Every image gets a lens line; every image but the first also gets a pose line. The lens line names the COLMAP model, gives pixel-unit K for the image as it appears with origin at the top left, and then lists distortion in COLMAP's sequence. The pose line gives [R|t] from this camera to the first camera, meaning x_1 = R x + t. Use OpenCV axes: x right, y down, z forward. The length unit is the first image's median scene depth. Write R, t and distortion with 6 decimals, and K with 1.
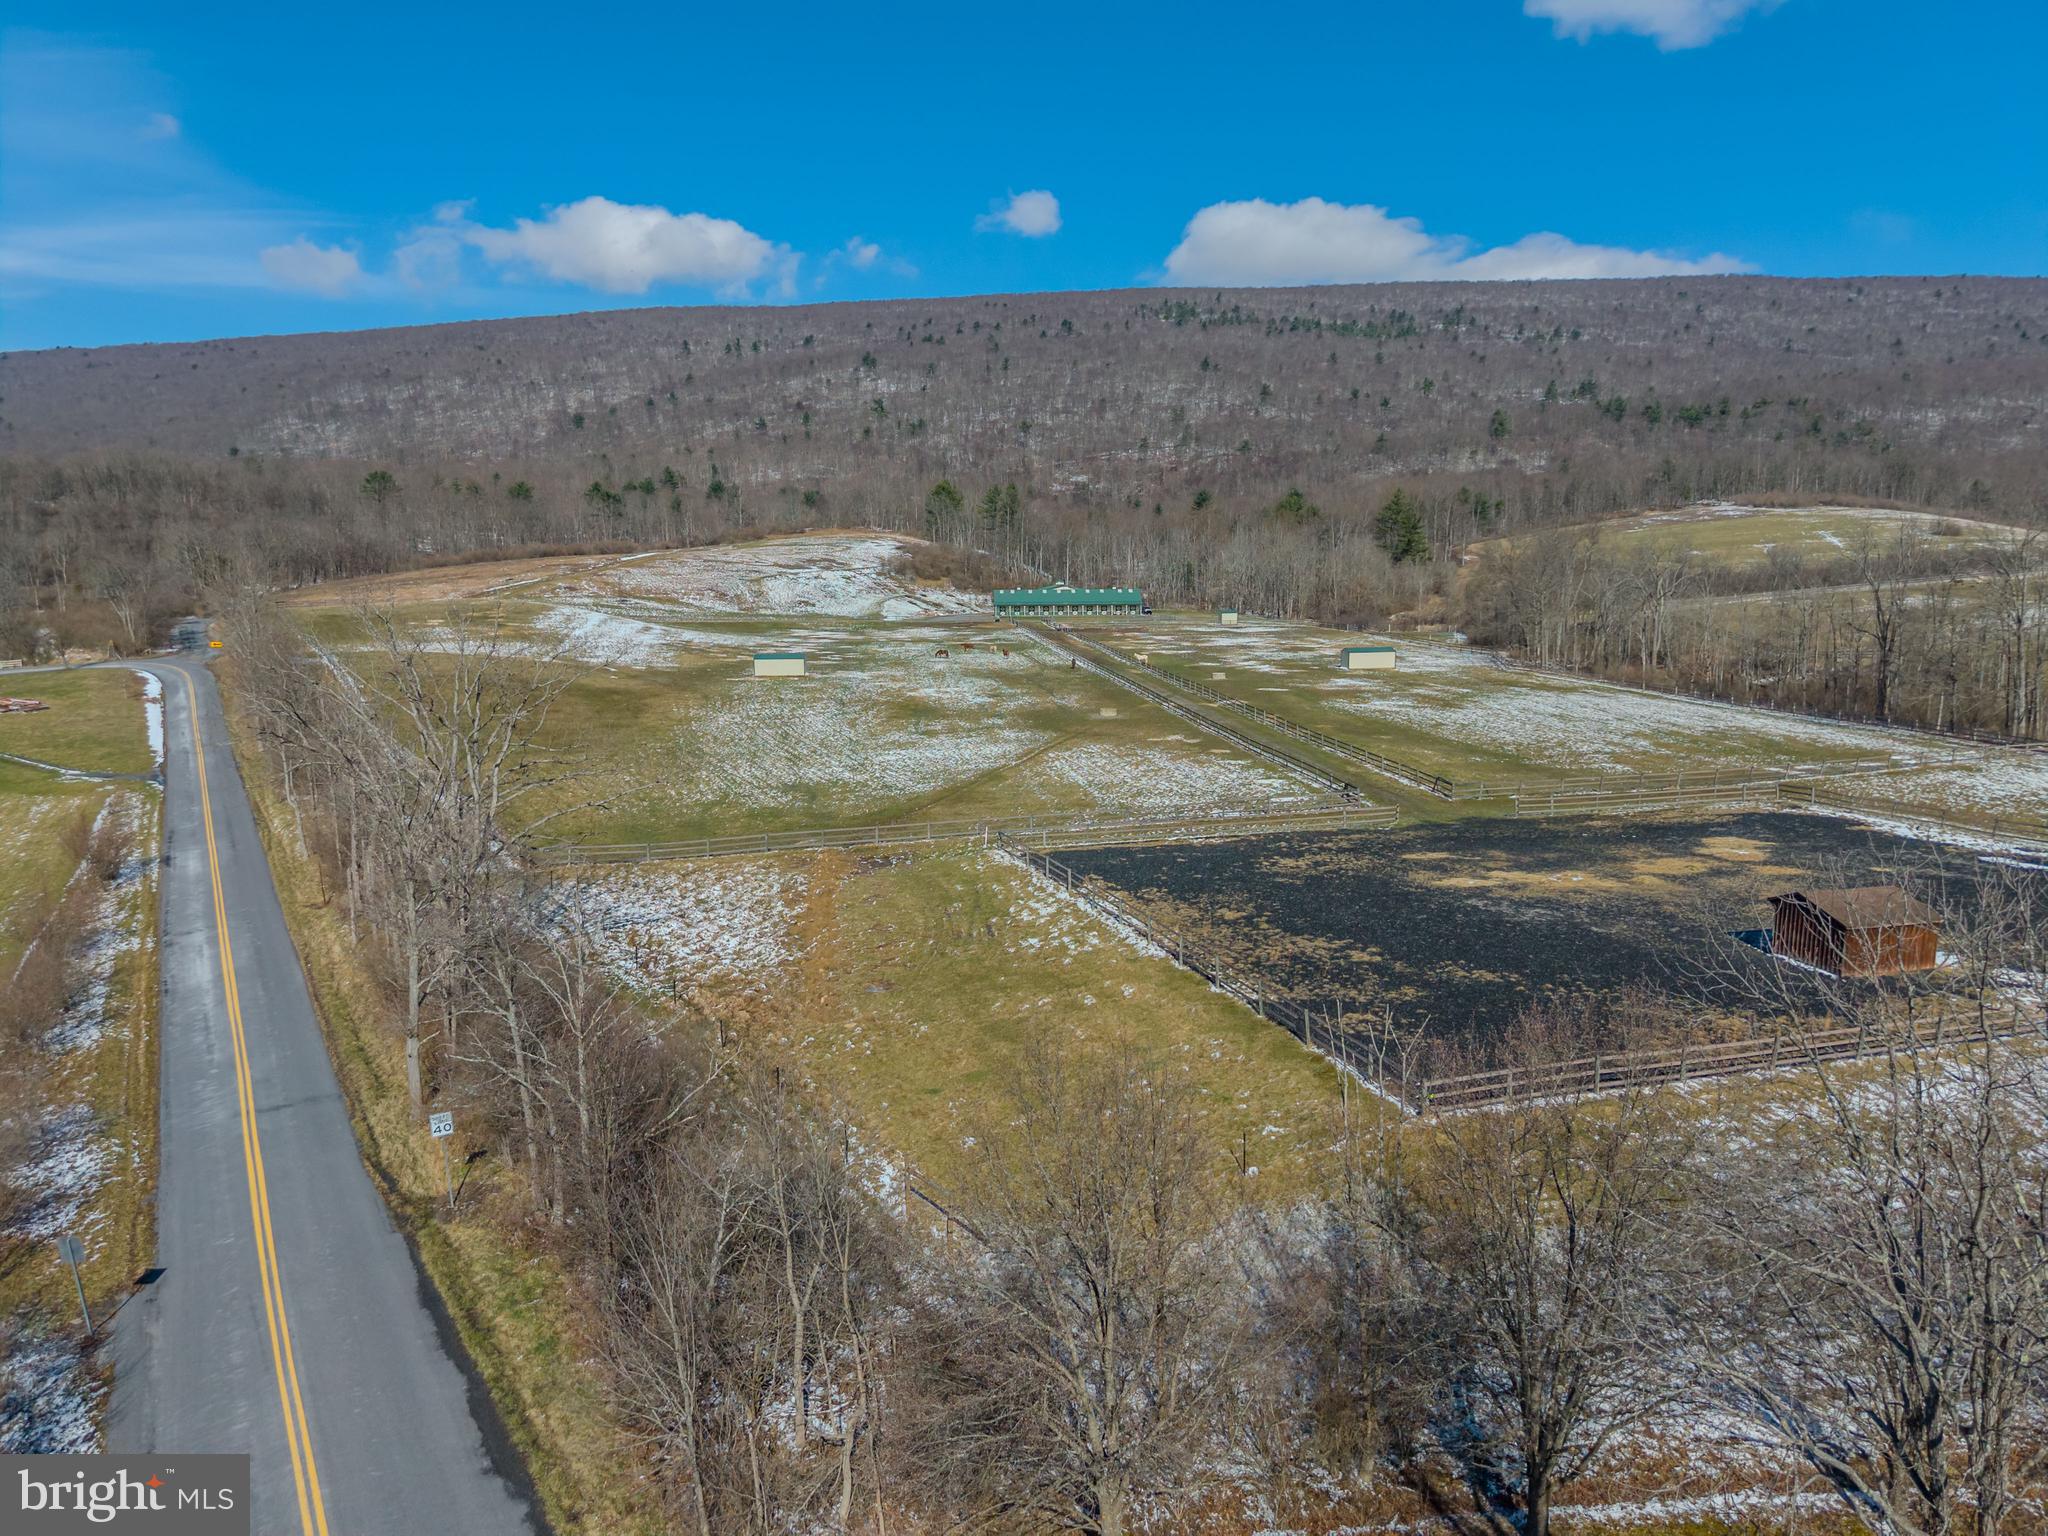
lens RADIAL K [[1369.5, 0, 1023.7], [0, 1369.5, 779.9], [0, 0, 1]] dist [0.025798, -0.026487]
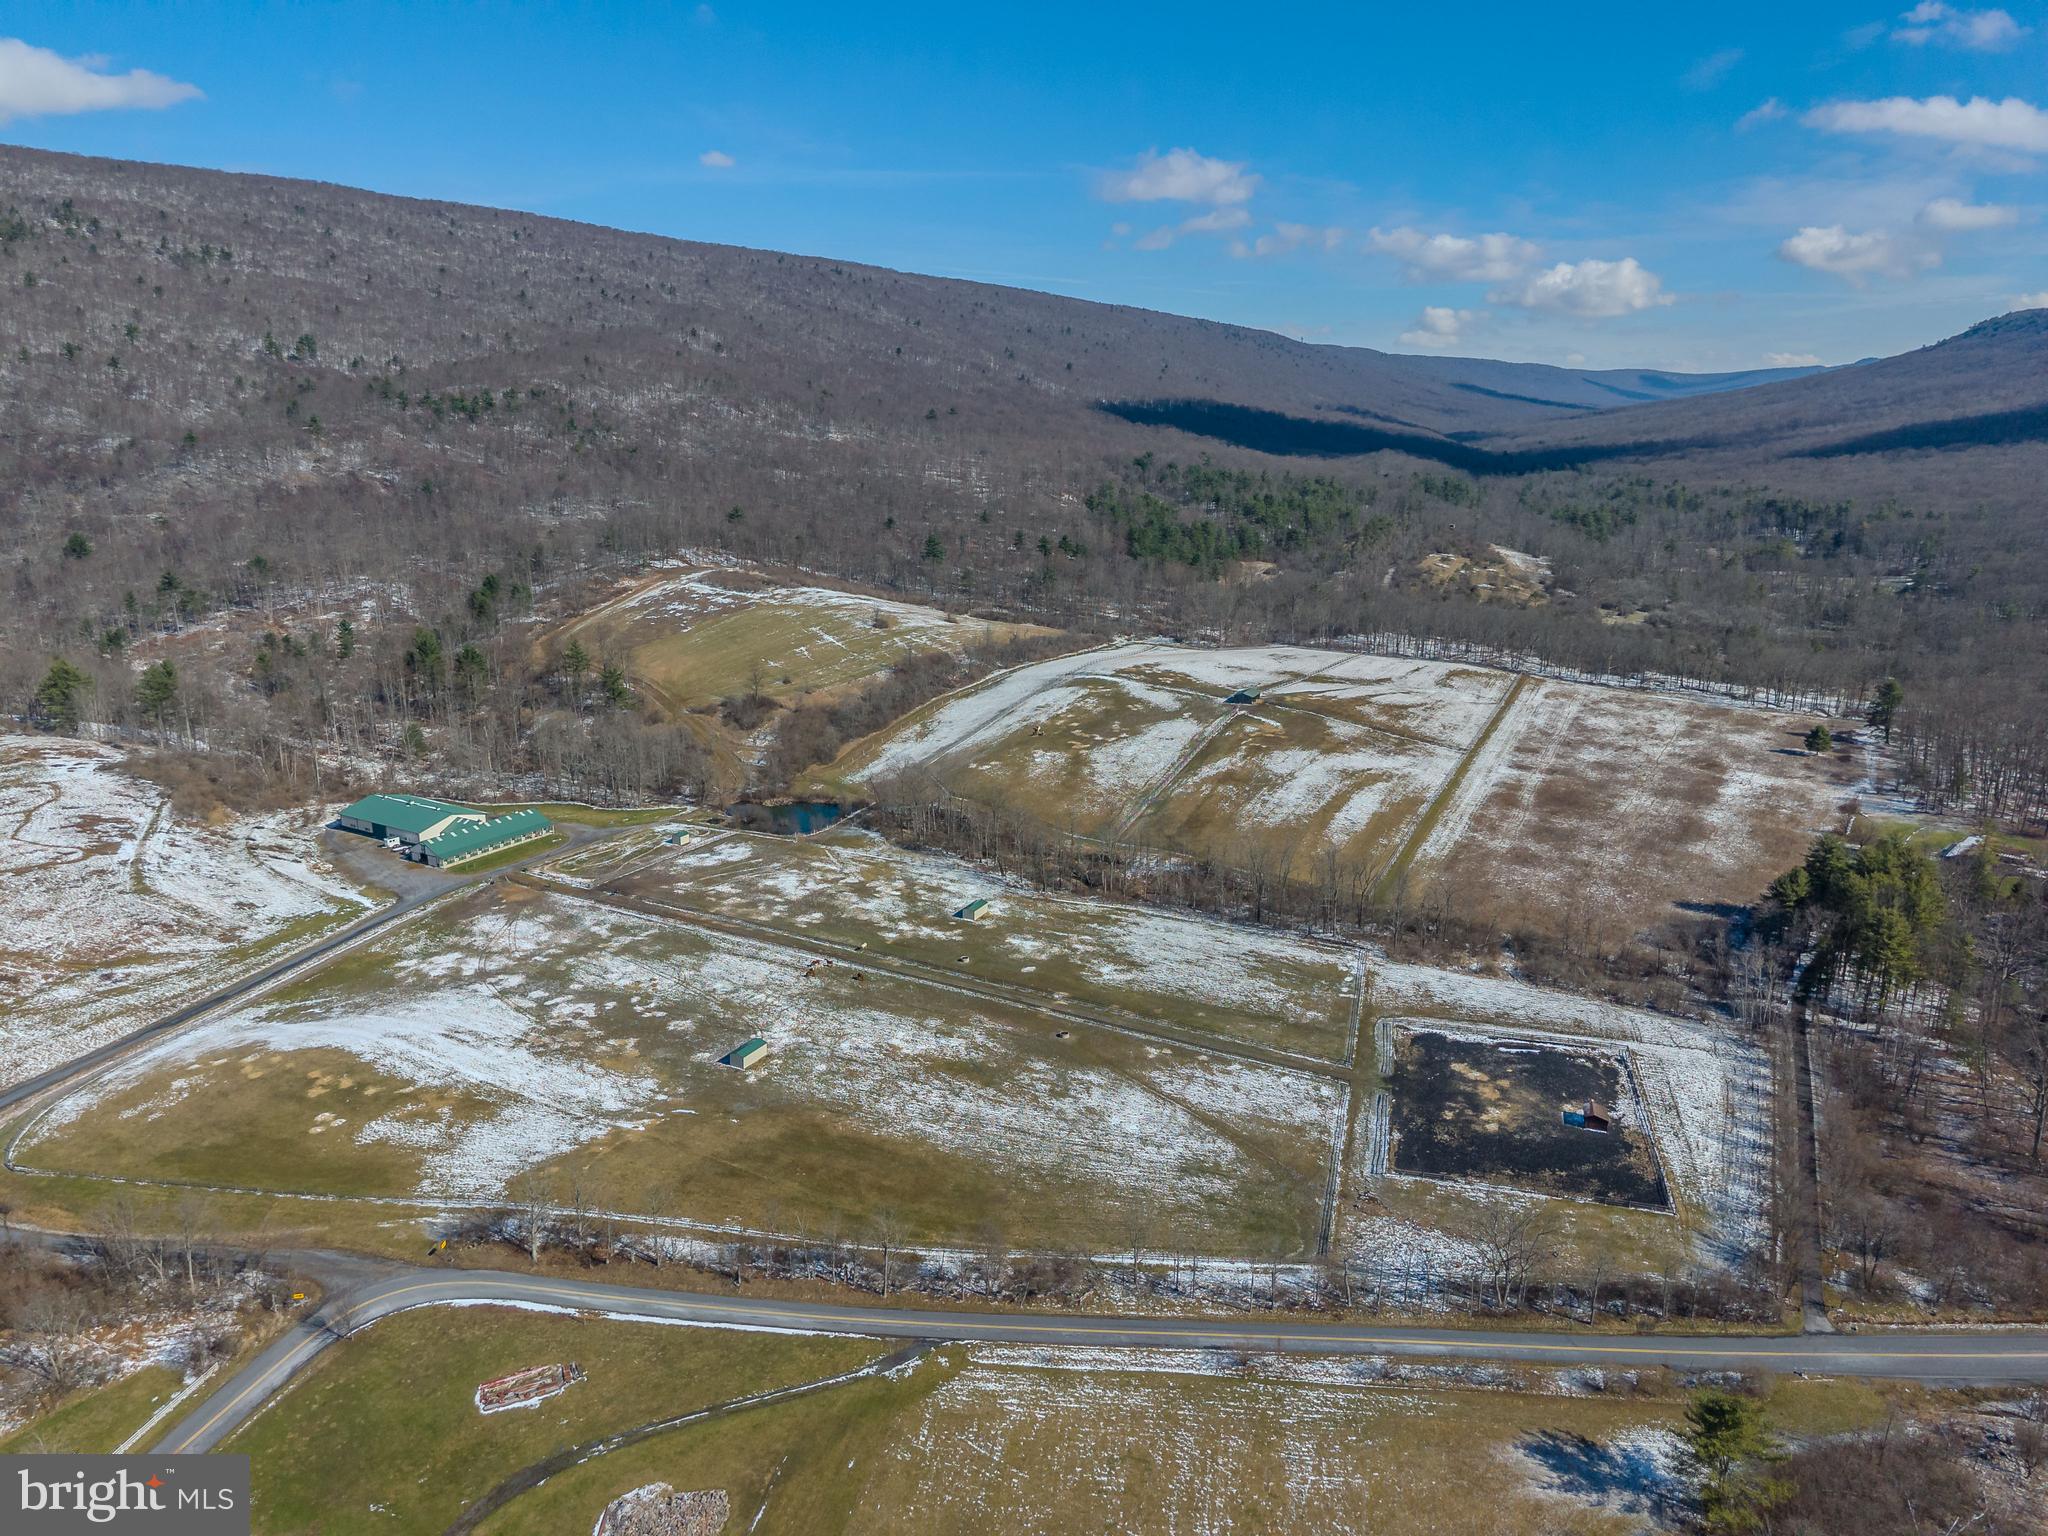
lens RADIAL K [[1369.5, 0, 1020.4], [0, 1369.5, 773.7], [0, 0, 1]] dist [0.025798, -0.026487]
pose [[0.551696, -0.212843, 0.806430, -0.144842], [0.118225, 0.977084, 0.177003, -0.076370], [-0.825624, -0.002312, 0.564216, 0.003315]]
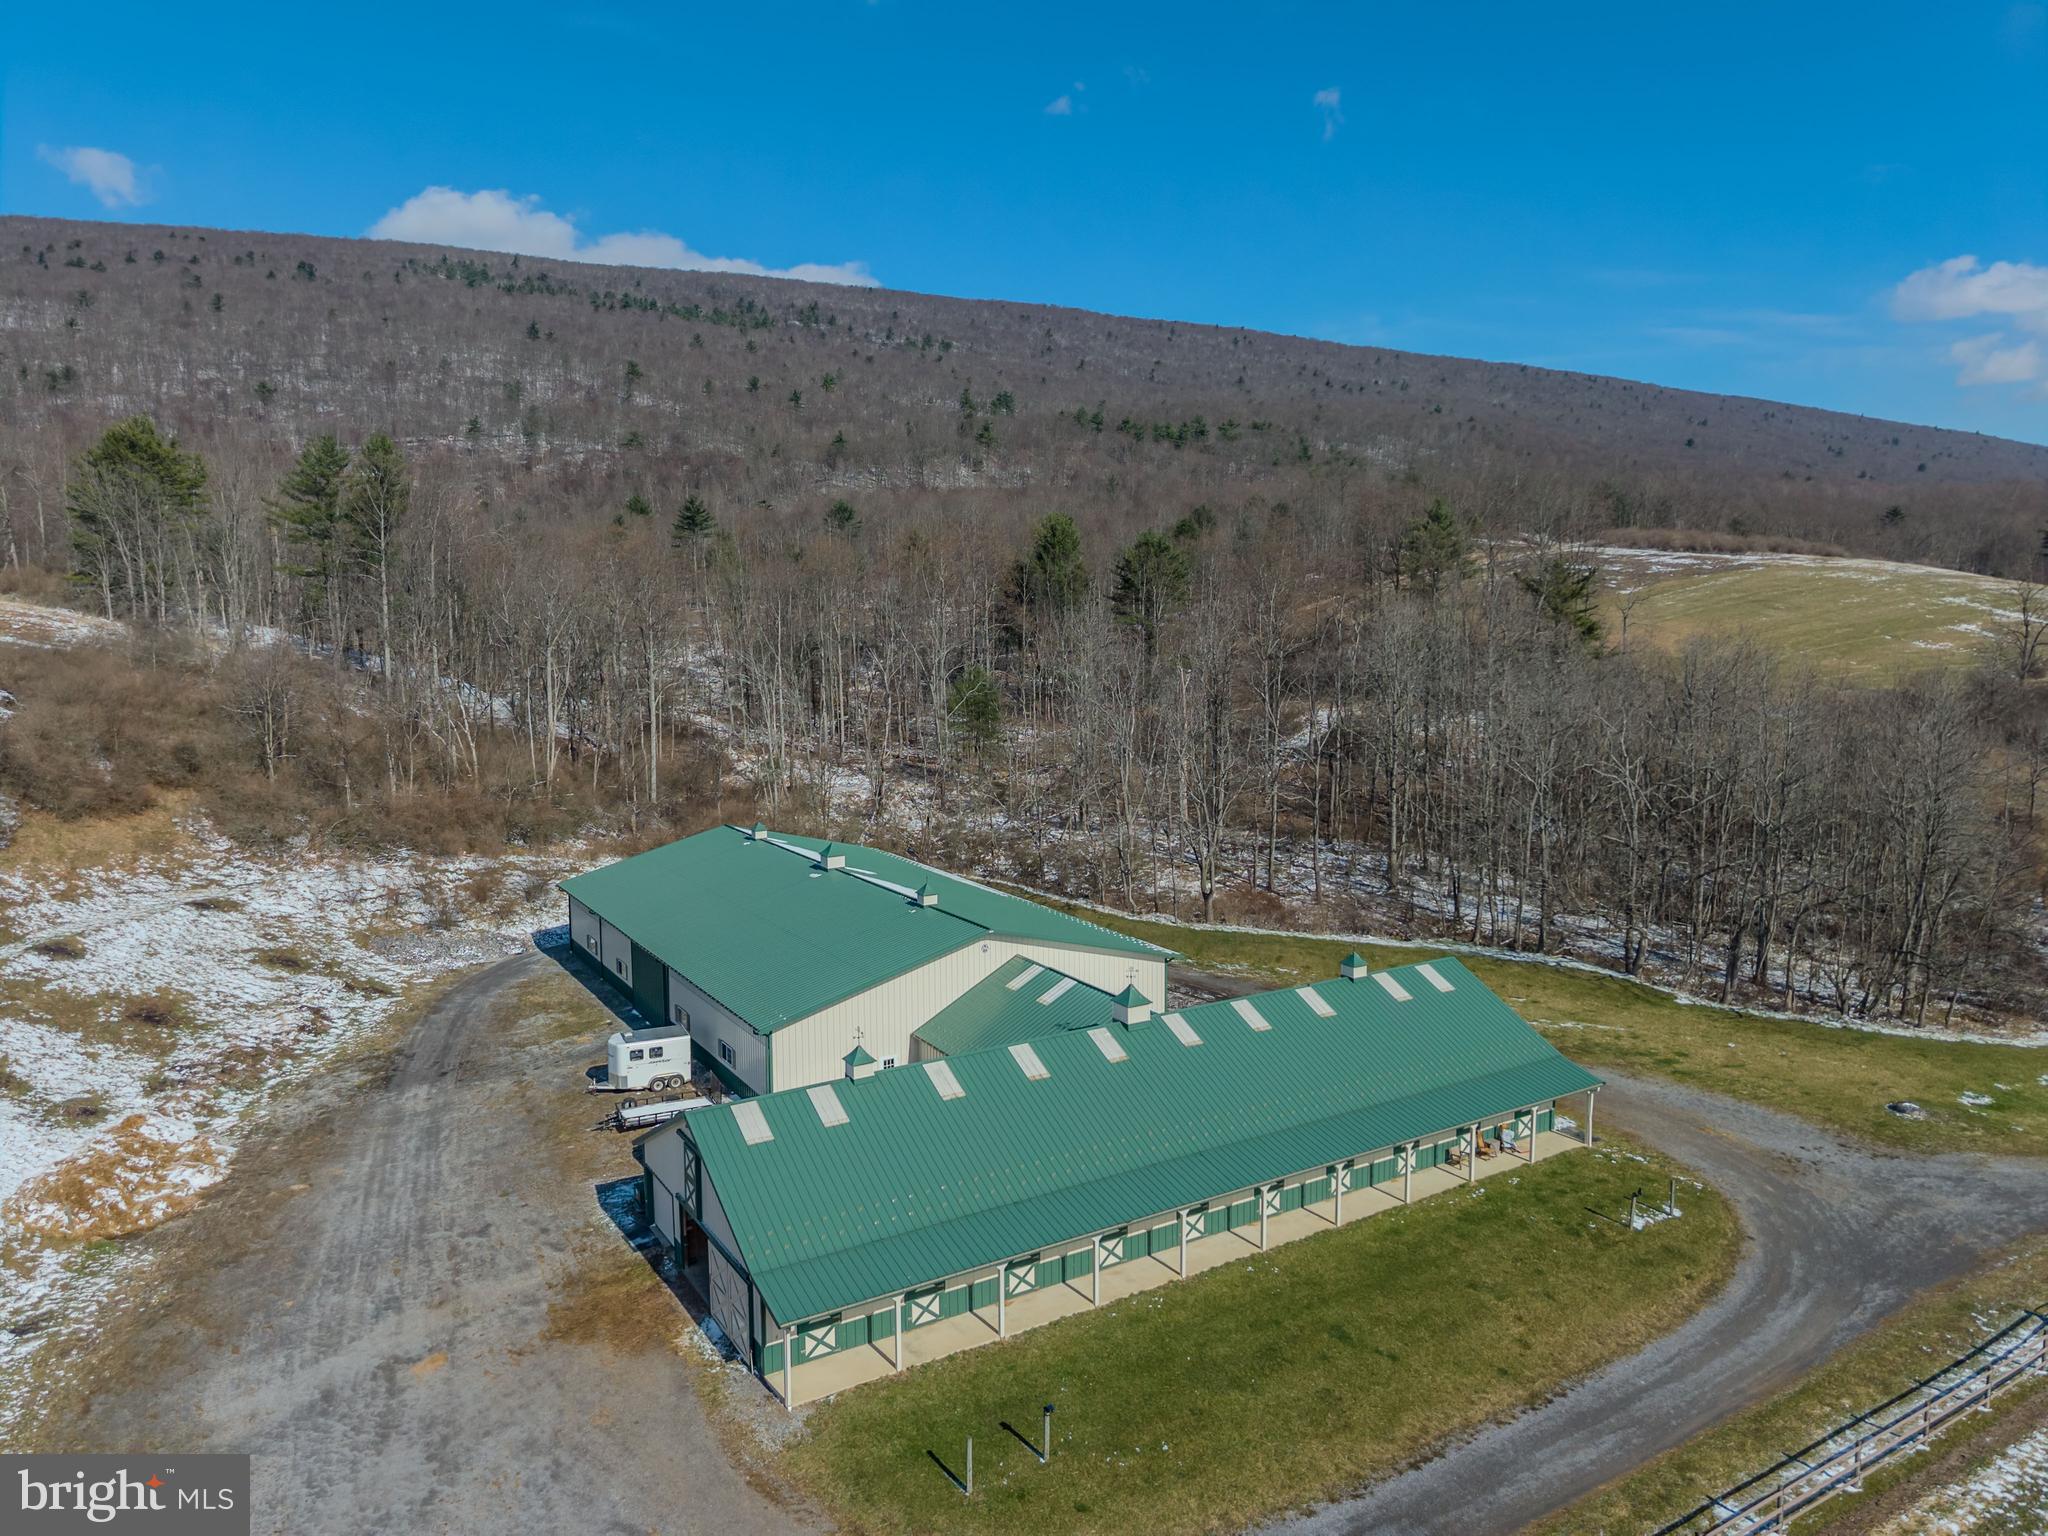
lens RADIAL K [[1369.5, 0, 1022.3], [0, 1369.5, 770.0], [0, 0, 1]] dist [0.025798, -0.026487]
pose [[0.869580, -0.061397, 0.489961, -0.013208], [0.072397, 0.997370, -0.003510, -0.039830], [-0.488456, 0.038524, 0.871737, 0.204490]]
